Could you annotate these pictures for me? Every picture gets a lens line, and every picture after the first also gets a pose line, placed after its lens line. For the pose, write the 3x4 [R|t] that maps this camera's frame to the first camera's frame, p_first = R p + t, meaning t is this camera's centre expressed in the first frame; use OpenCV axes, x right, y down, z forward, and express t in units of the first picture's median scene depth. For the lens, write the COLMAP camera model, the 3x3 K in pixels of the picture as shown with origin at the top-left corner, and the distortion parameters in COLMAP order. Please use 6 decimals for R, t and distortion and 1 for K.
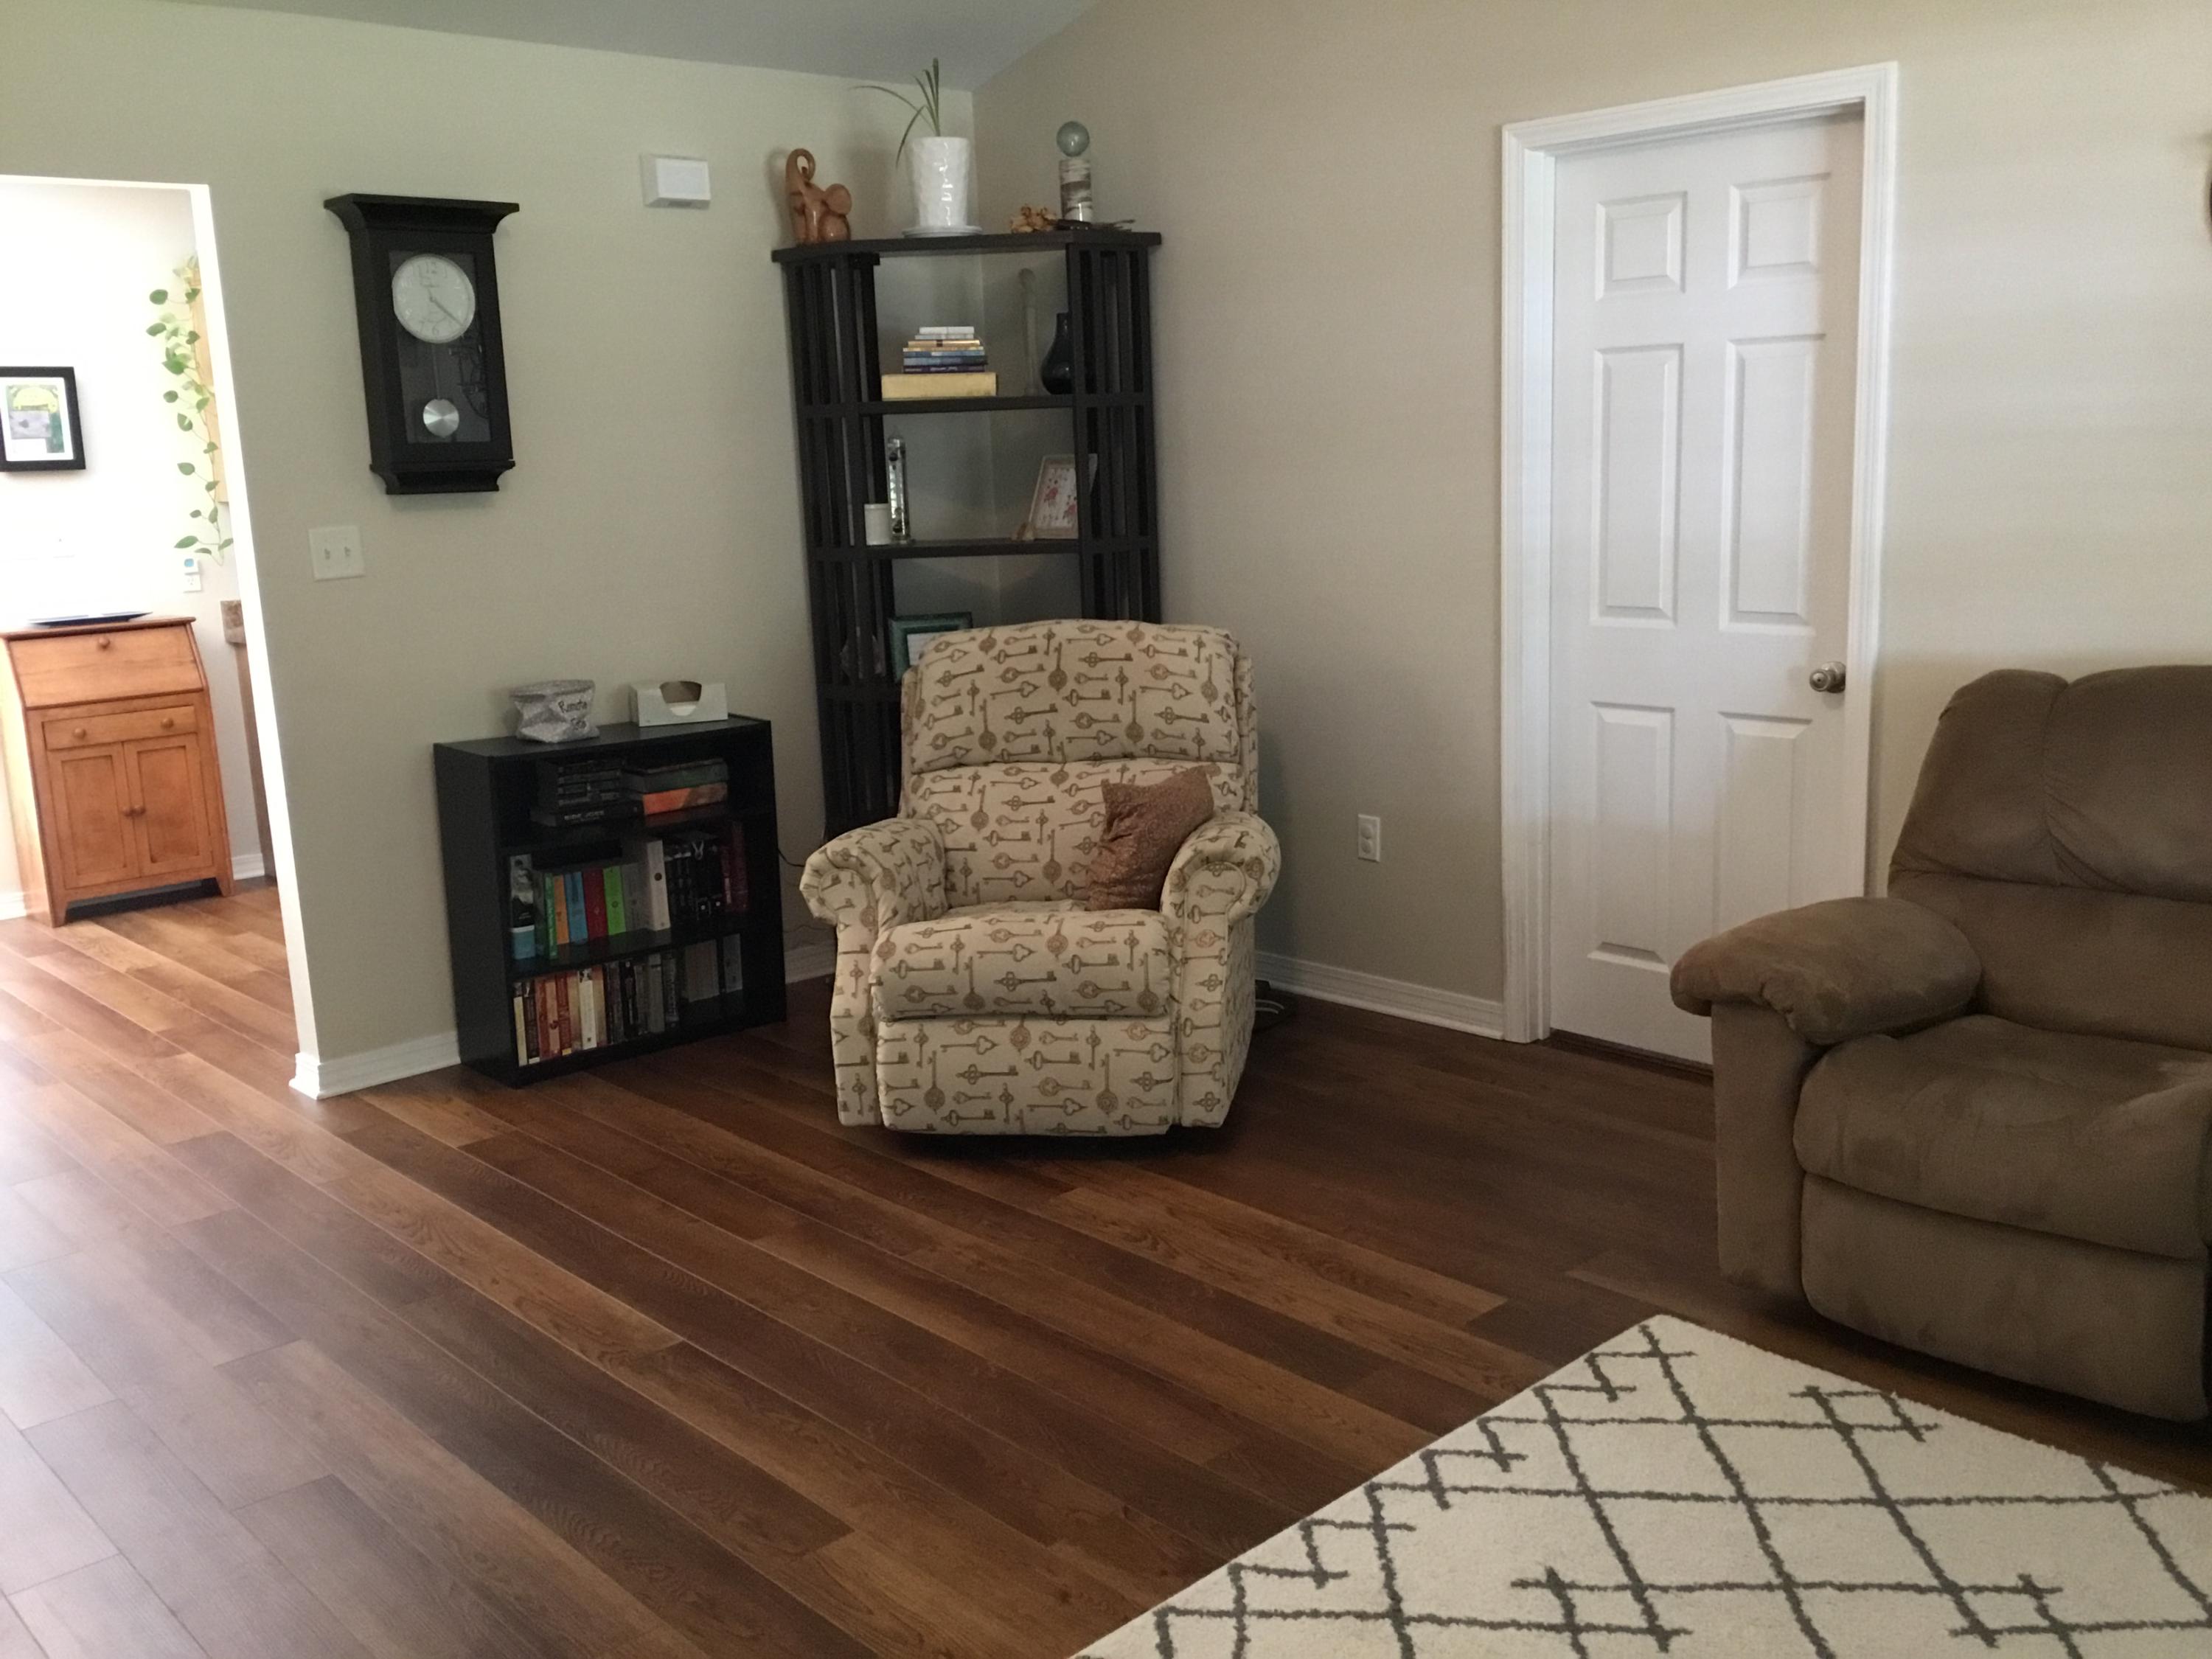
lens RADIAL K [[1984.5, 0, 1112.2], [0, 1984.5, 810.7], [0, 0, 1]] dist [0.140545, -0.255903]
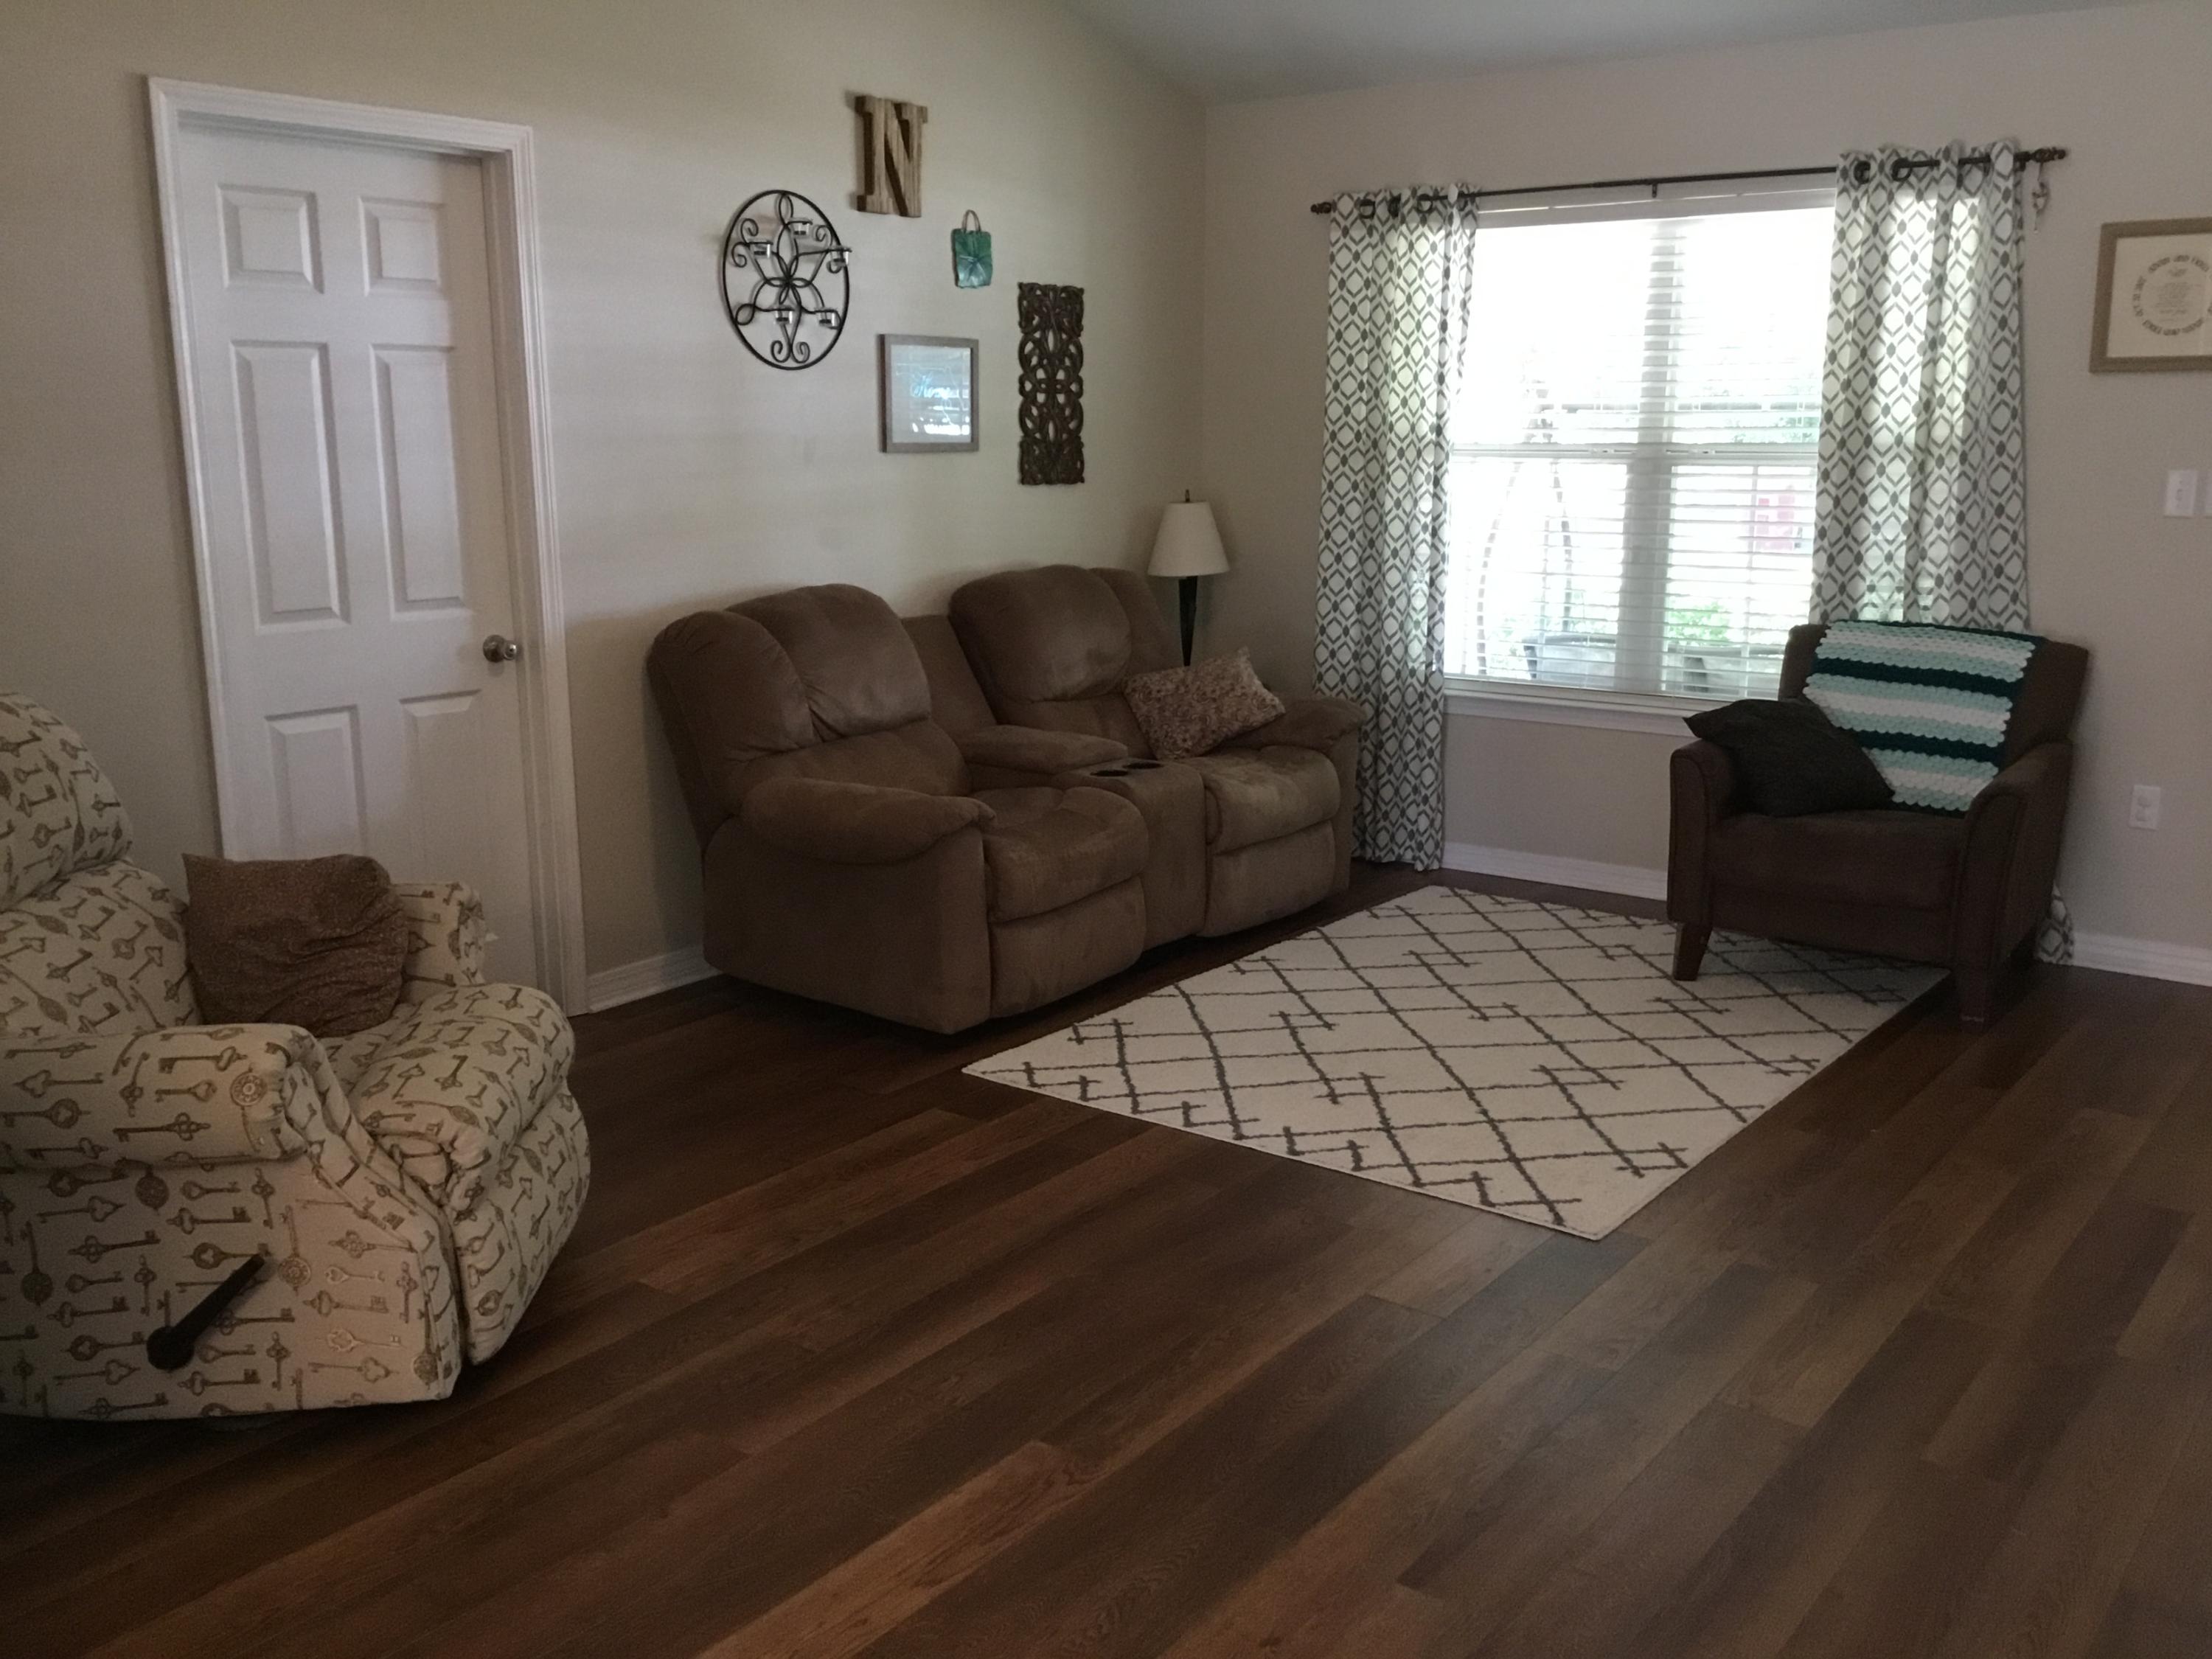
lens RADIAL K [[1984.5, 0, 1112.2], [0, 1984.5, 810.7], [0, 0, 1]] dist [0.140545, -0.255903]
pose [[-0.173683, -0.157633, 0.972104, -0.977006], [0.195686, 0.961898, 0.190941, -0.149461], [-0.965164, 0.223390, -0.136219, 0.984415]]
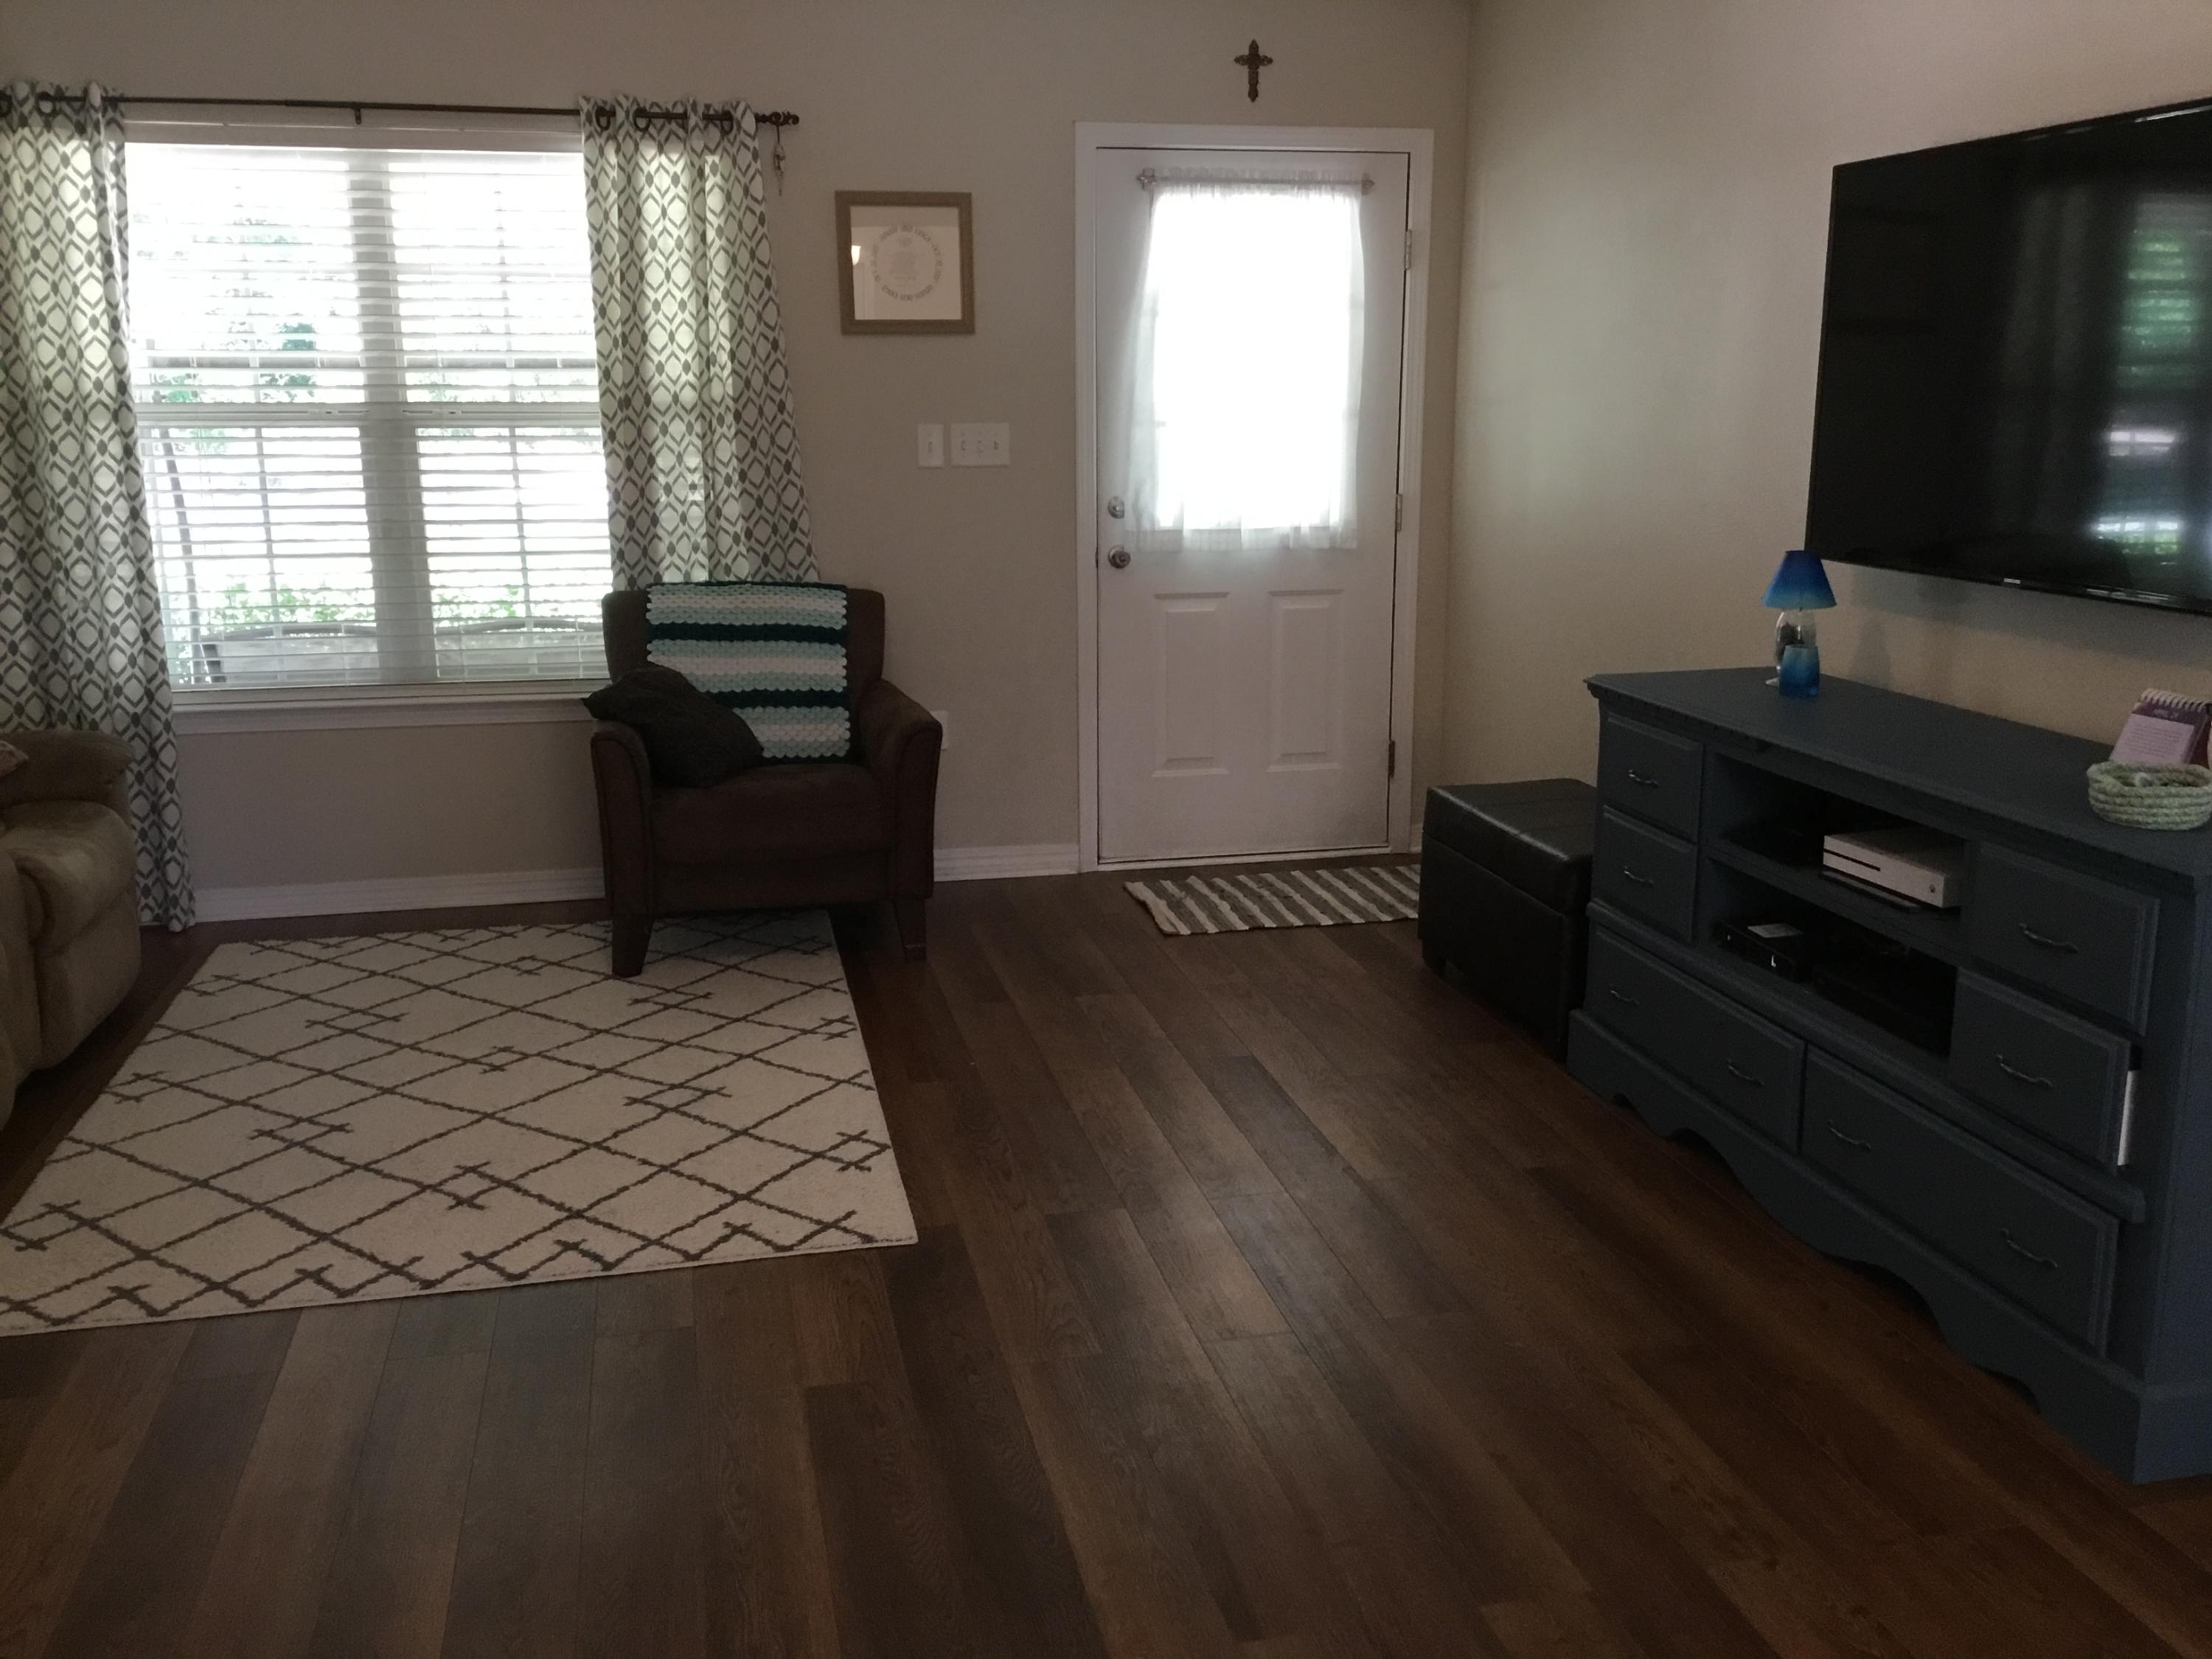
lens RADIAL K [[1977.5, 0, 1106.0], [0, 1977.5, 829.5], [0, 0, 1]] dist [0.114060, -0.202738]
pose [[-0.863790, -0.071157, 0.498803, -0.599647], [0.131264, 0.924011, 0.359129, -0.208175], [-0.486454, 0.375687, -0.788811, 1.287368]]
